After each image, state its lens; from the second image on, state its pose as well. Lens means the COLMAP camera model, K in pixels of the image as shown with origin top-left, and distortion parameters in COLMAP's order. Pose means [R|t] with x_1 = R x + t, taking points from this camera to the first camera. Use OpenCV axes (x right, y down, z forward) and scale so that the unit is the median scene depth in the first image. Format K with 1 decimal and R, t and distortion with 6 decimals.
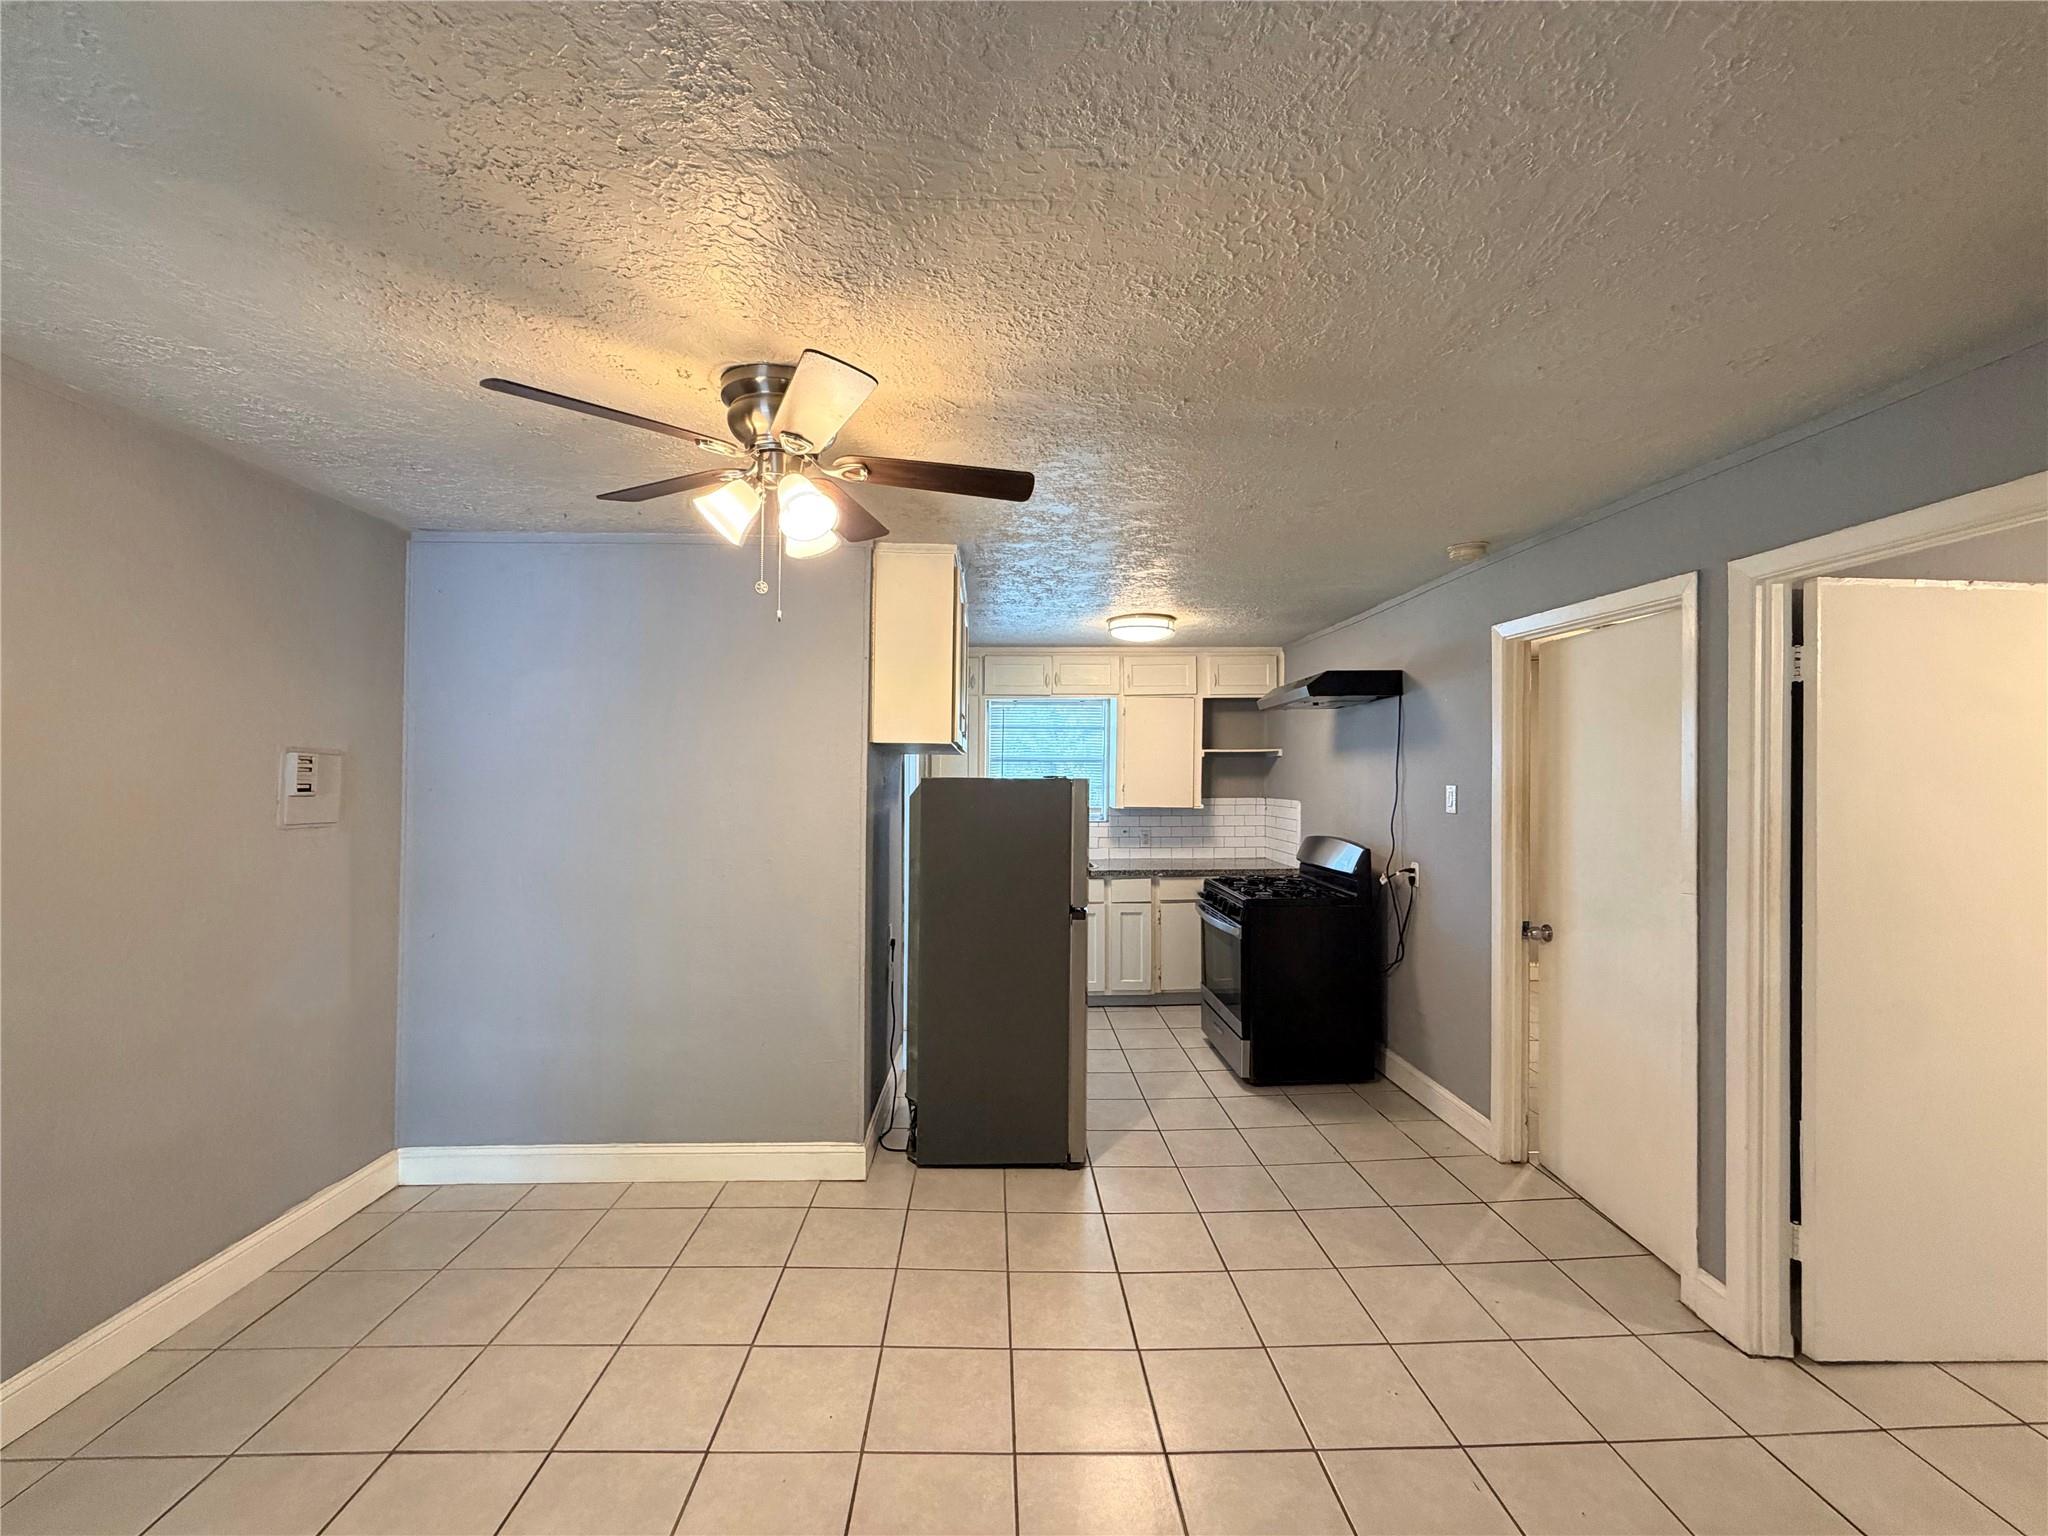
lens RADIAL K [[821.5, 0, 1020.4], [0, 821.5, 772.2], [0, 0, 1]] dist [-0.000336, -0.000012]
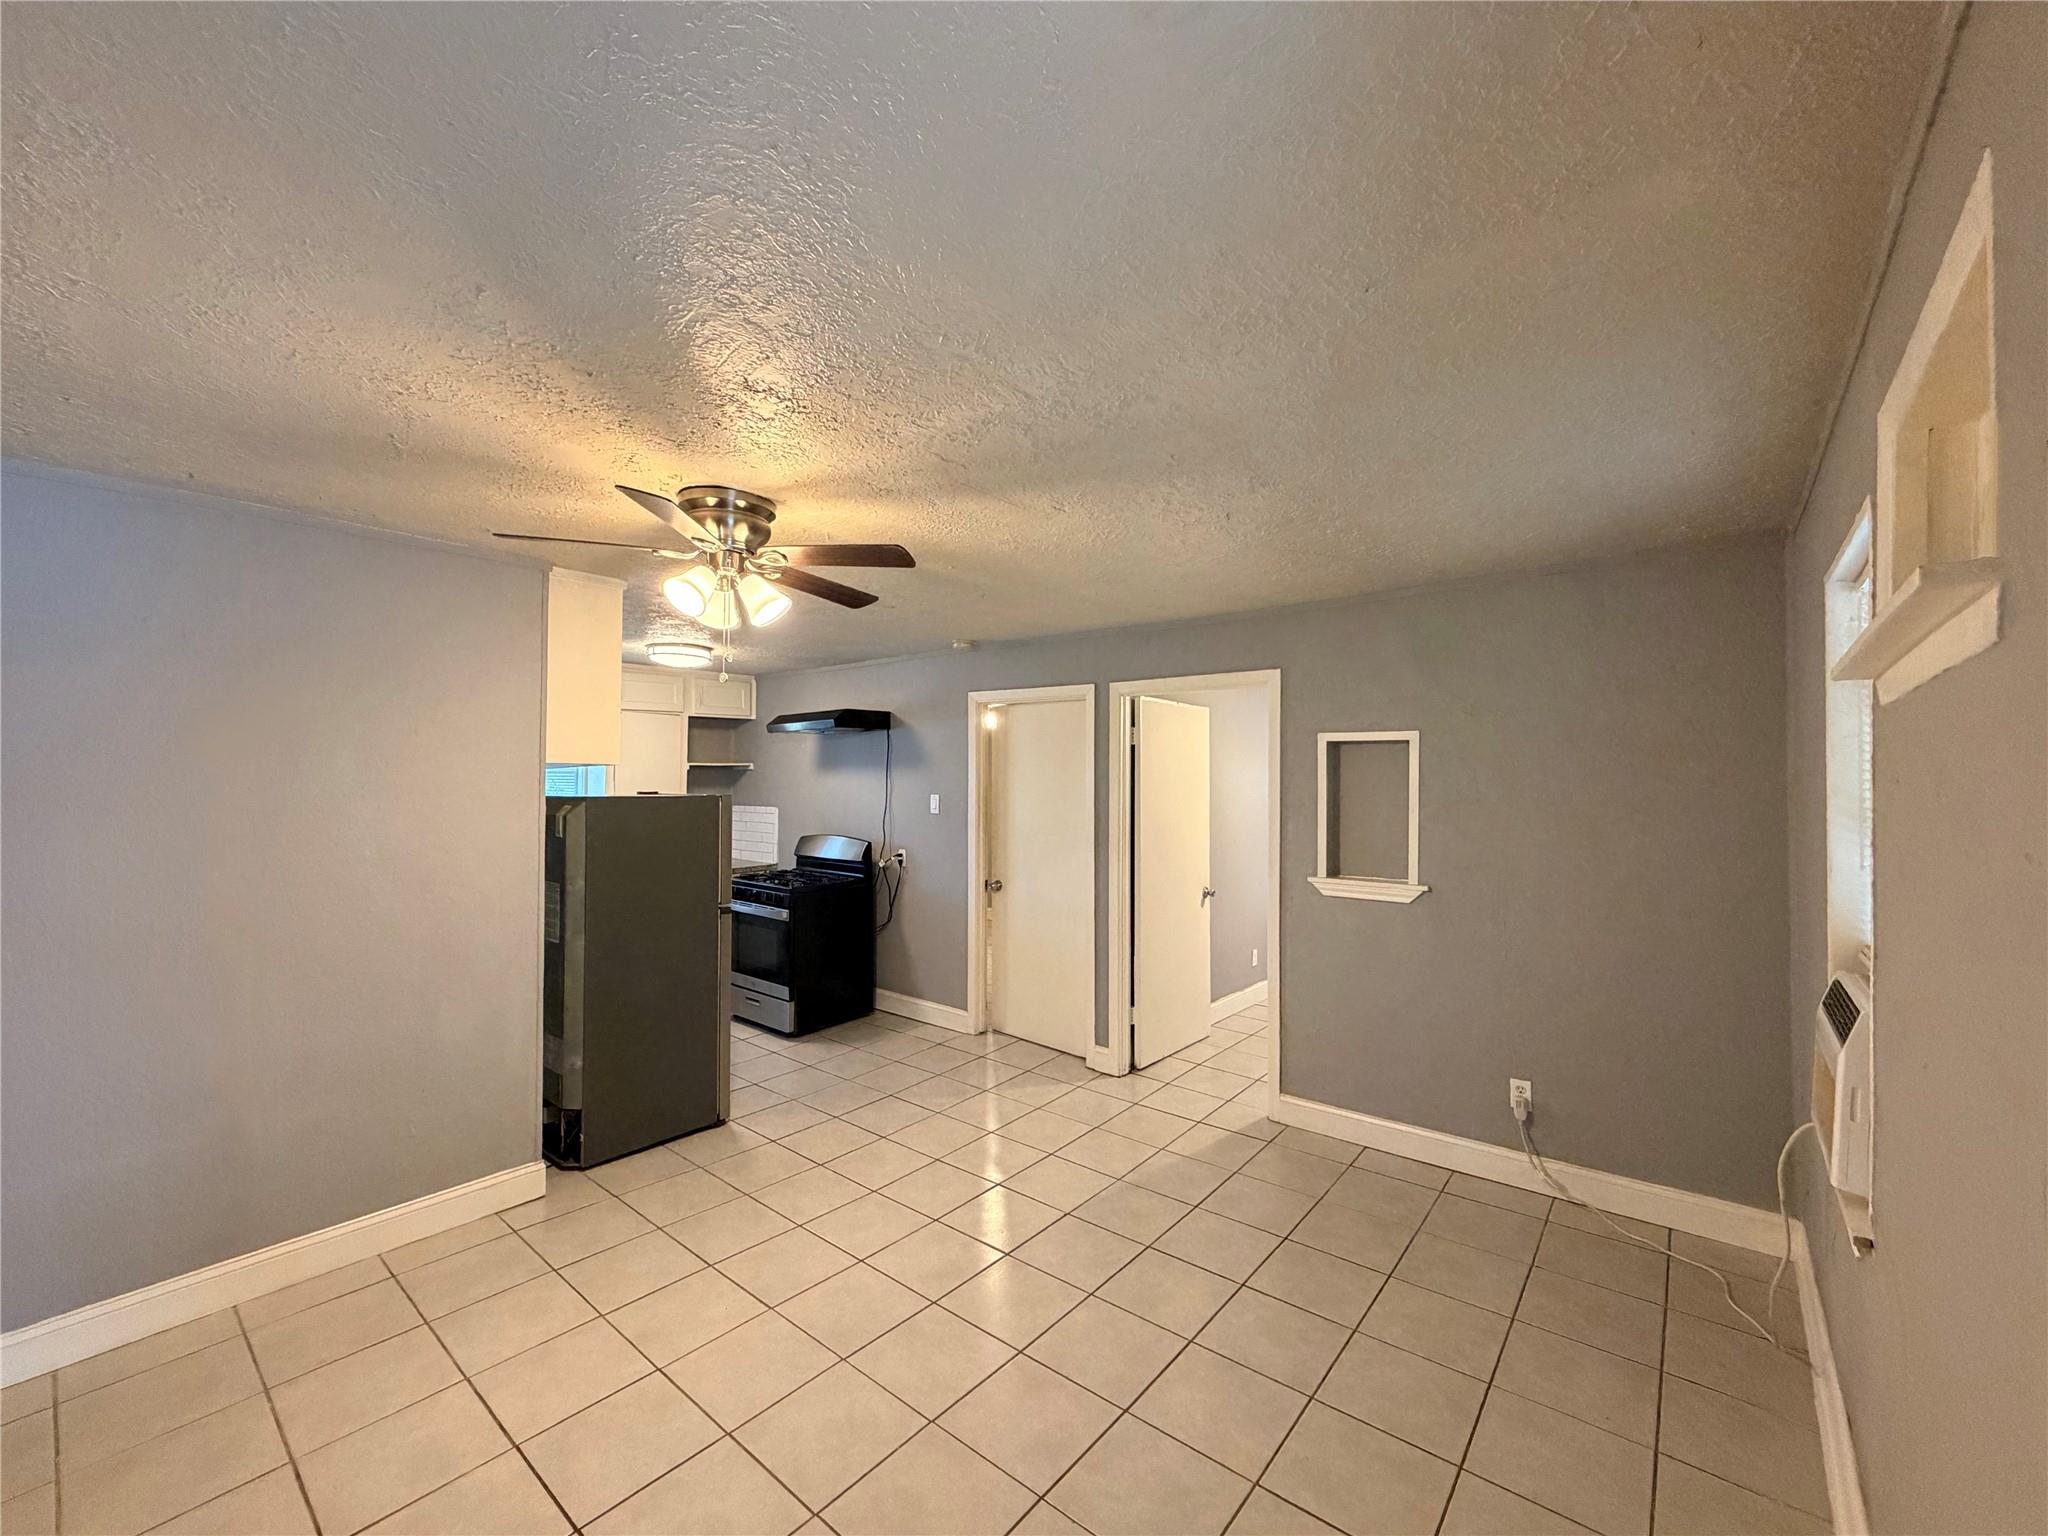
lens RADIAL K [[821.5, 0, 1024.8], [0, 821.5, 774.1], [0, 0, 1]] dist [-0.000336, -0.000012]
pose [[0.661421, 0.001731, 0.750013, -0.428329], [-0.002238, 0.999997, -0.000334, -0.019163], [-0.750011, -0.001458, 0.661423, -0.088612]]
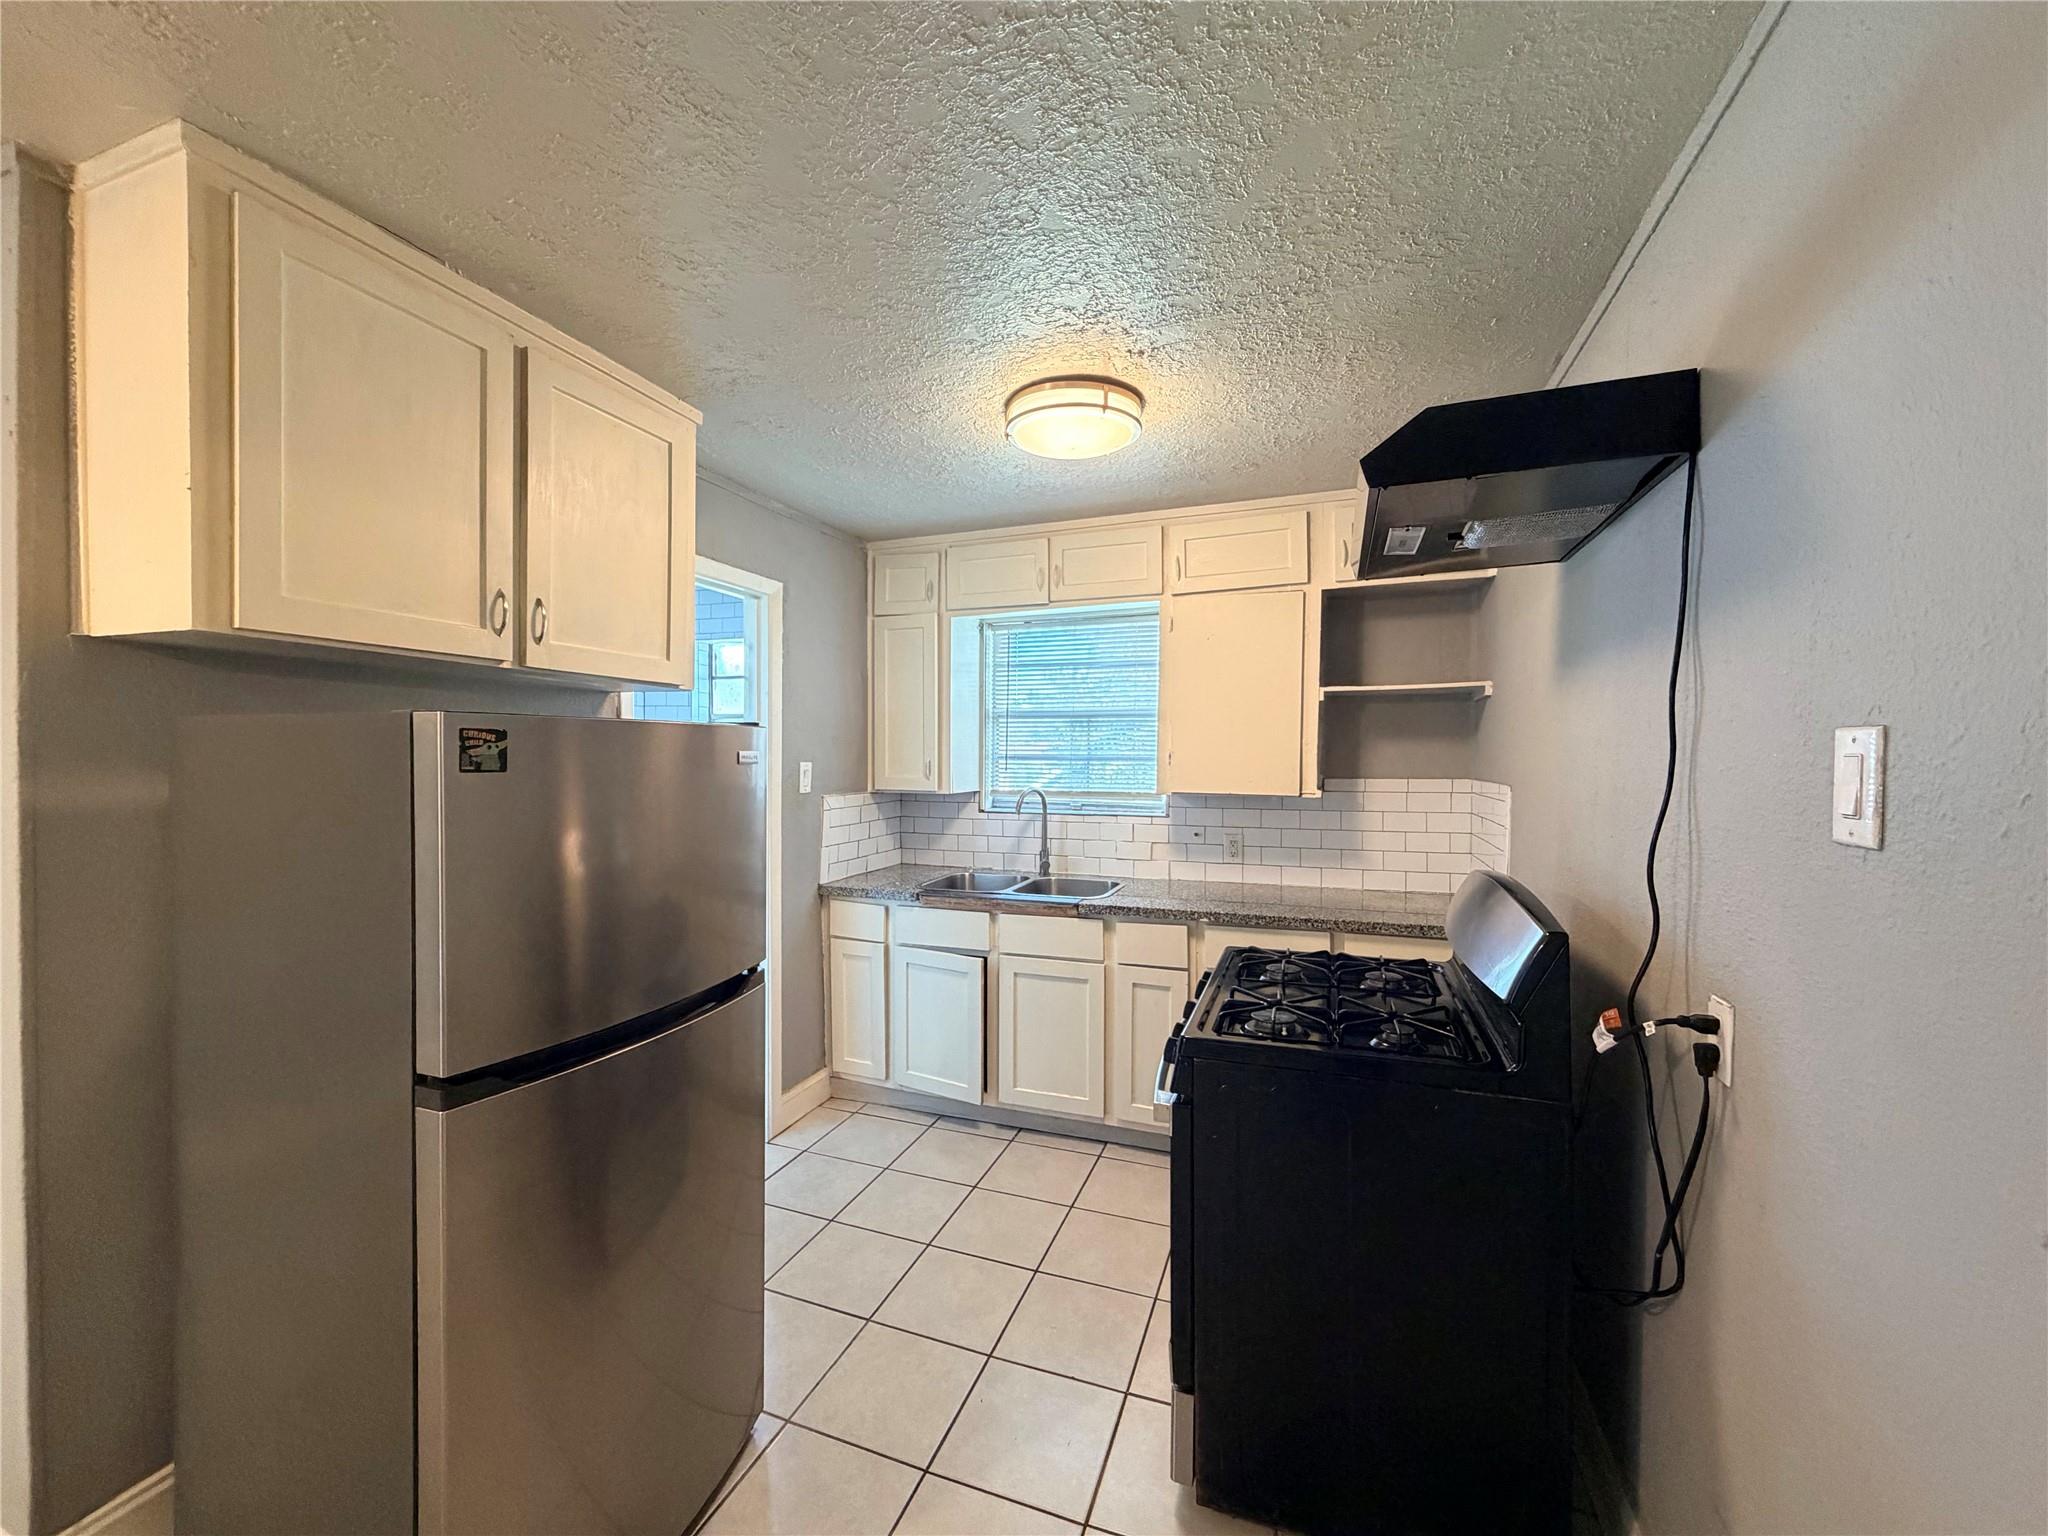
lens RADIAL K [[821.5, 0, 1016.4], [0, 821.5, 779.0], [0, 0, 1]] dist [-0.000336, -0.000012]
pose [[0.920313, 0.010637, -0.391037, 0.352801], [0.002436, 0.999455, 0.032921, 0.019769], [0.391174, -0.031251, 0.919786, 0.614831]]
